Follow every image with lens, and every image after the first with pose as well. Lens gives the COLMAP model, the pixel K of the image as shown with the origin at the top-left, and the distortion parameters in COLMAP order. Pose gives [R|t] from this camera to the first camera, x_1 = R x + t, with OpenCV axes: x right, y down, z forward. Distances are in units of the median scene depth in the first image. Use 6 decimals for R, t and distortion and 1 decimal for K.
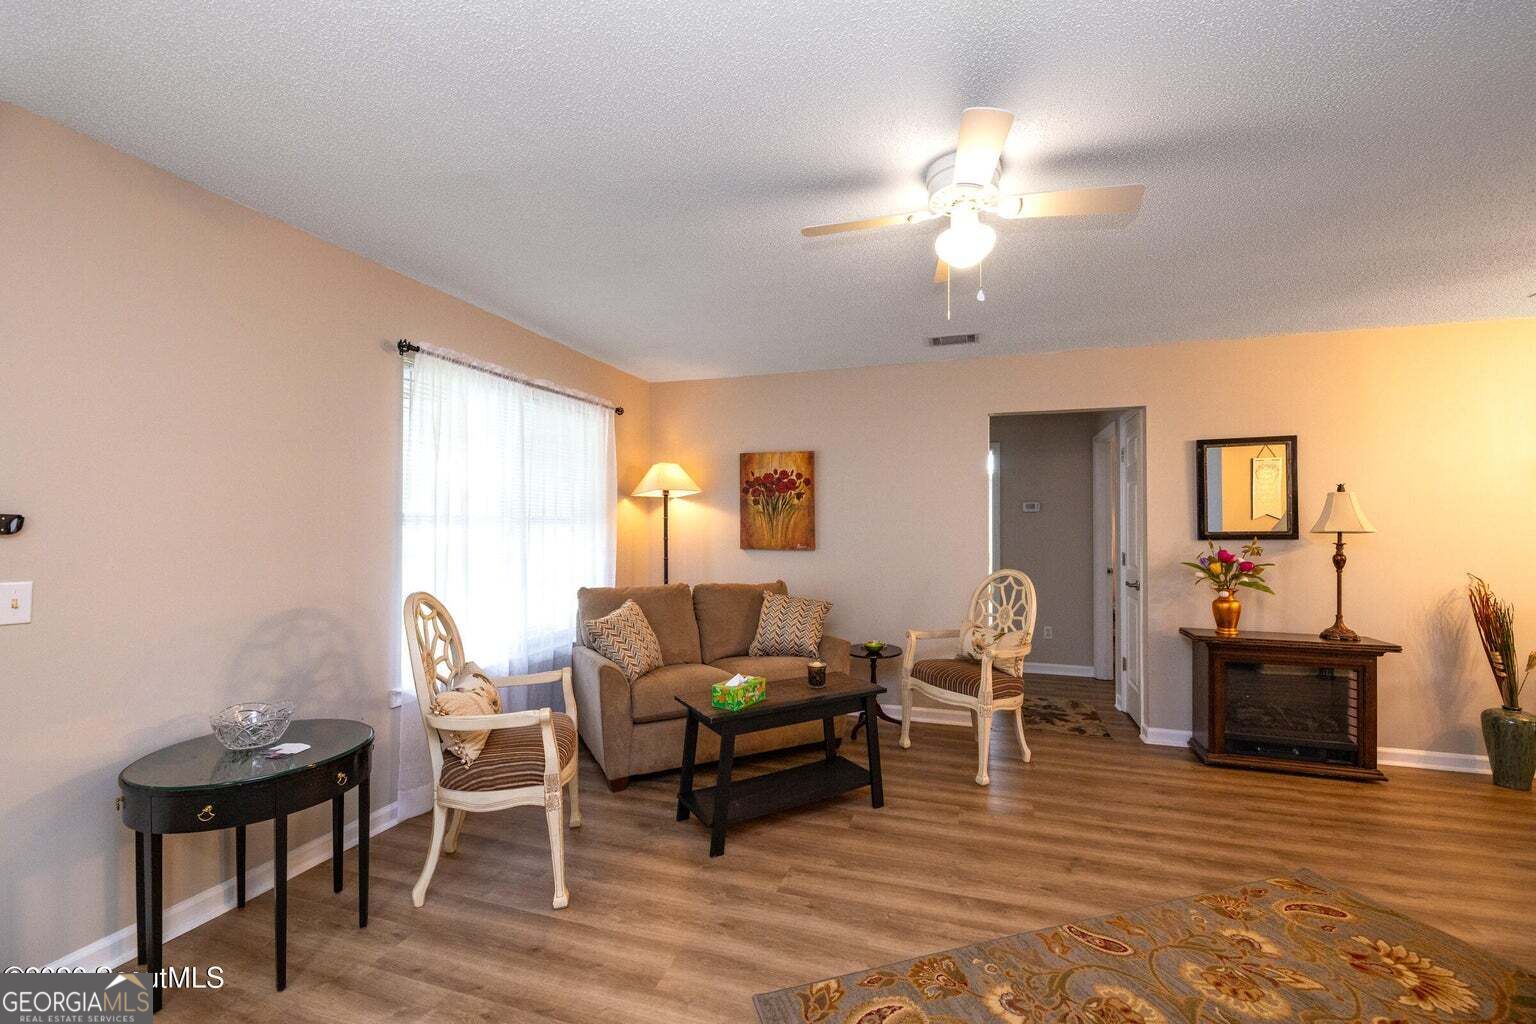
lens RADIAL K [[650.3, 0, 825.7], [0, 650.3, 528.8], [0, 0, 1]] dist [0.000348, -0.000376]
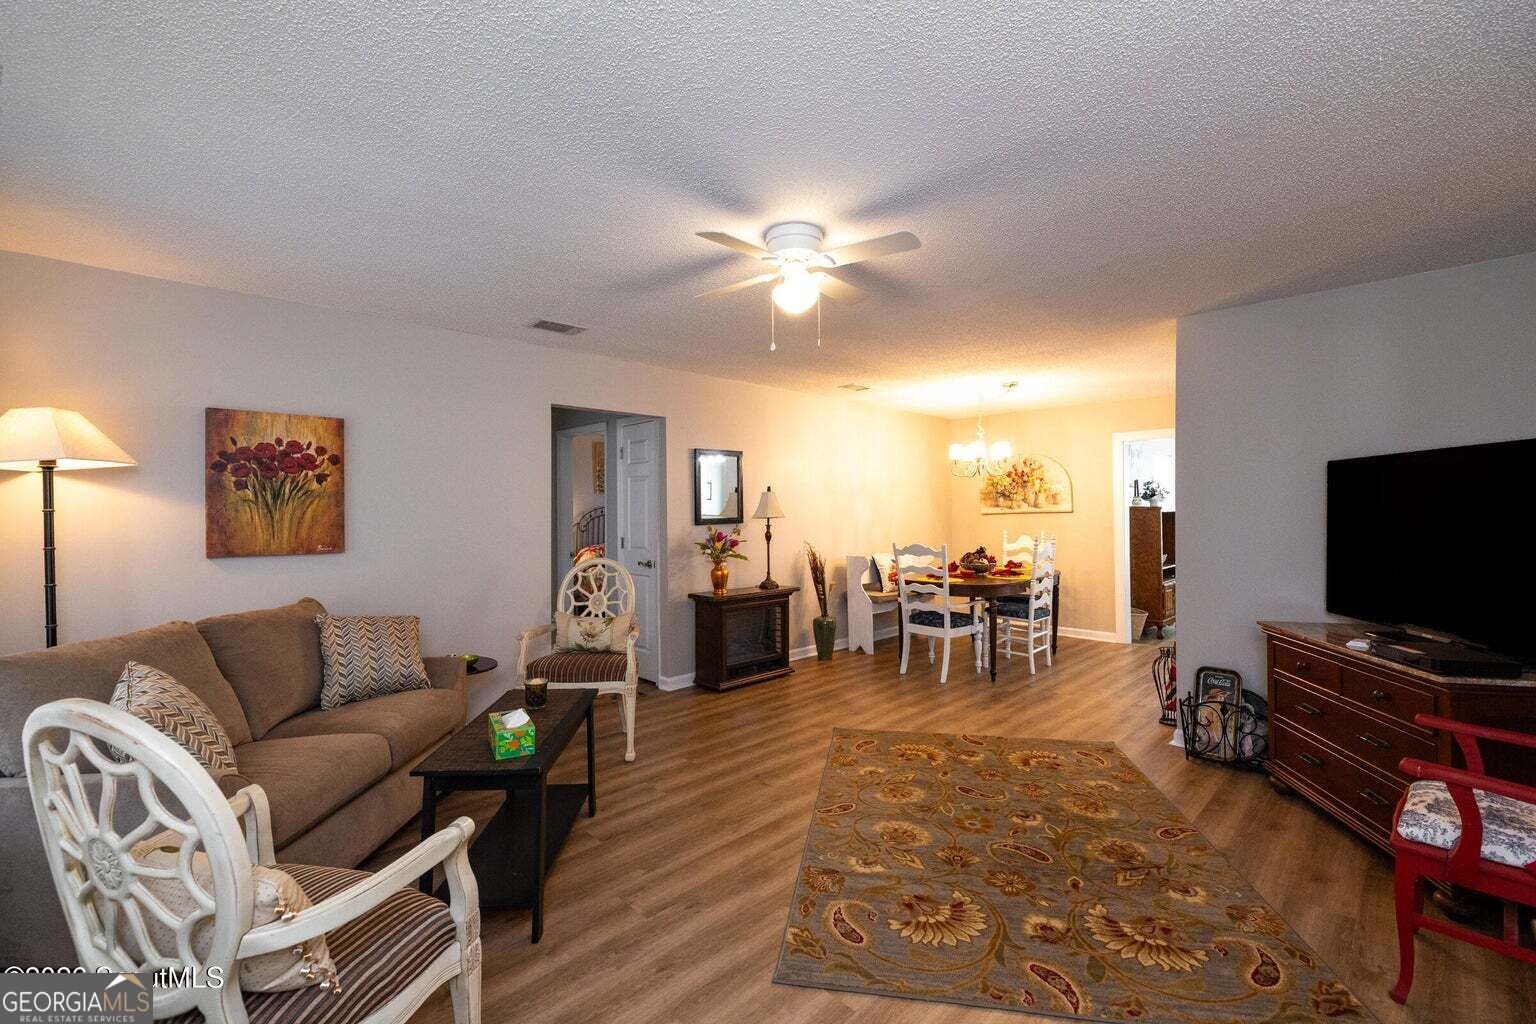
lens RADIAL K [[650.3, 0, 767.3], [0, 650.3, 507.8], [0, 0, 1]] dist [0.000348, -0.000376]
pose [[0.471171, -0.003844, 0.882033, -0.518008], [0.006405, 0.999979, 0.000937, -0.017986], [-0.882018, 0.005208, 0.471186, 0.260258]]
